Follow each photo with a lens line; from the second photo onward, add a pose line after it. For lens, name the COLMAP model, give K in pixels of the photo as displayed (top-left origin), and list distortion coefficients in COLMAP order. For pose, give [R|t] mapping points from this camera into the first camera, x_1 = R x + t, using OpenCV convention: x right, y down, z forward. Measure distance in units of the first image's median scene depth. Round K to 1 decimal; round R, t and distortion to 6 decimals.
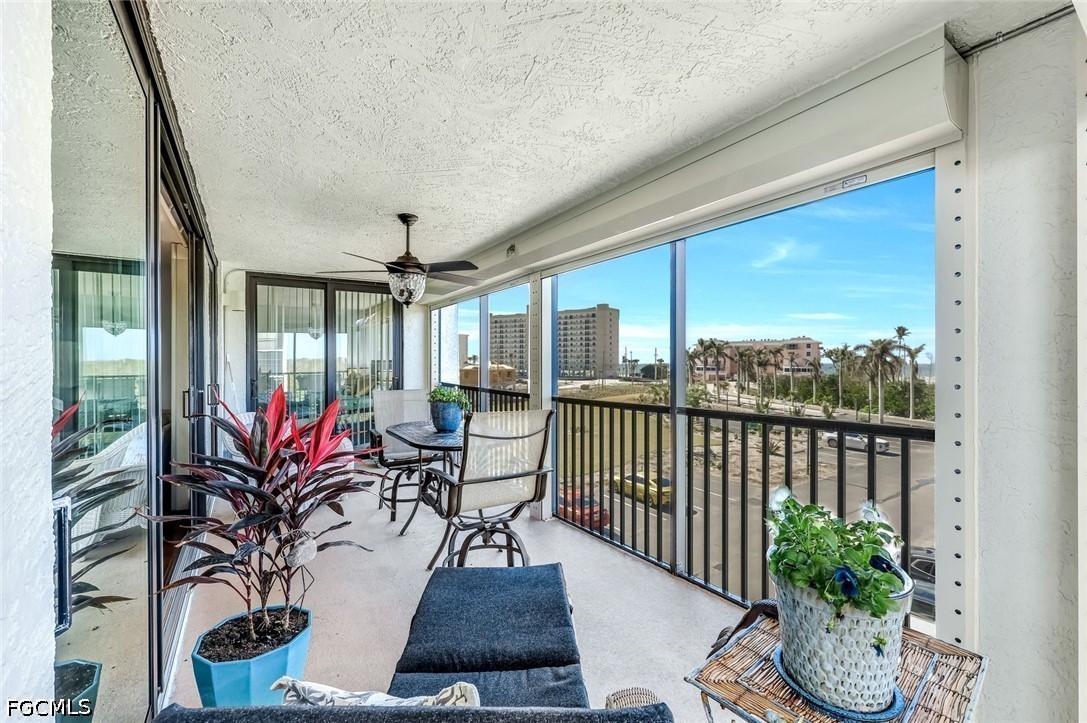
lens RADIAL K [[443.4, 0, 543.5], [0, 443.4, 361.5], [0, 0, 1]] dist [-0.000723, -0.000256]
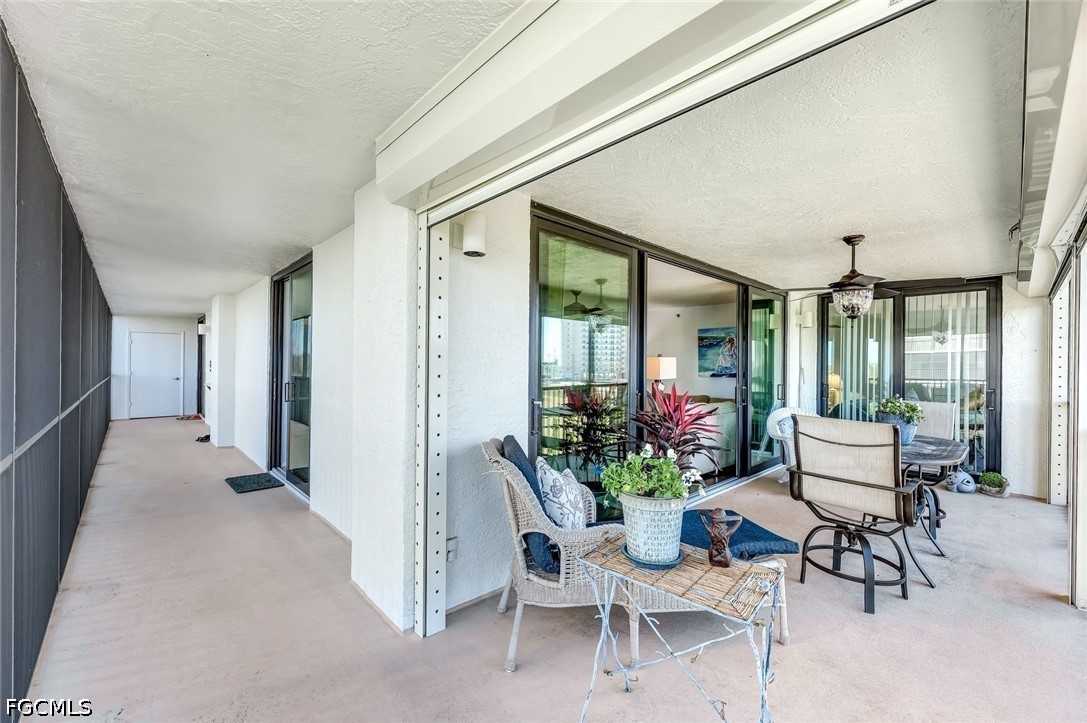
lens RADIAL K [[443.4, 0, 543.5], [0, 443.4, 361.5], [0, 0, 1]] dist [-0.000723, -0.000256]
pose [[0.162873, 0.003889, -0.986639, 0.642010], [-0.010726, 0.999940, 0.002171, -0.017252], [0.986589, 0.010230, 0.162905, 0.077219]]
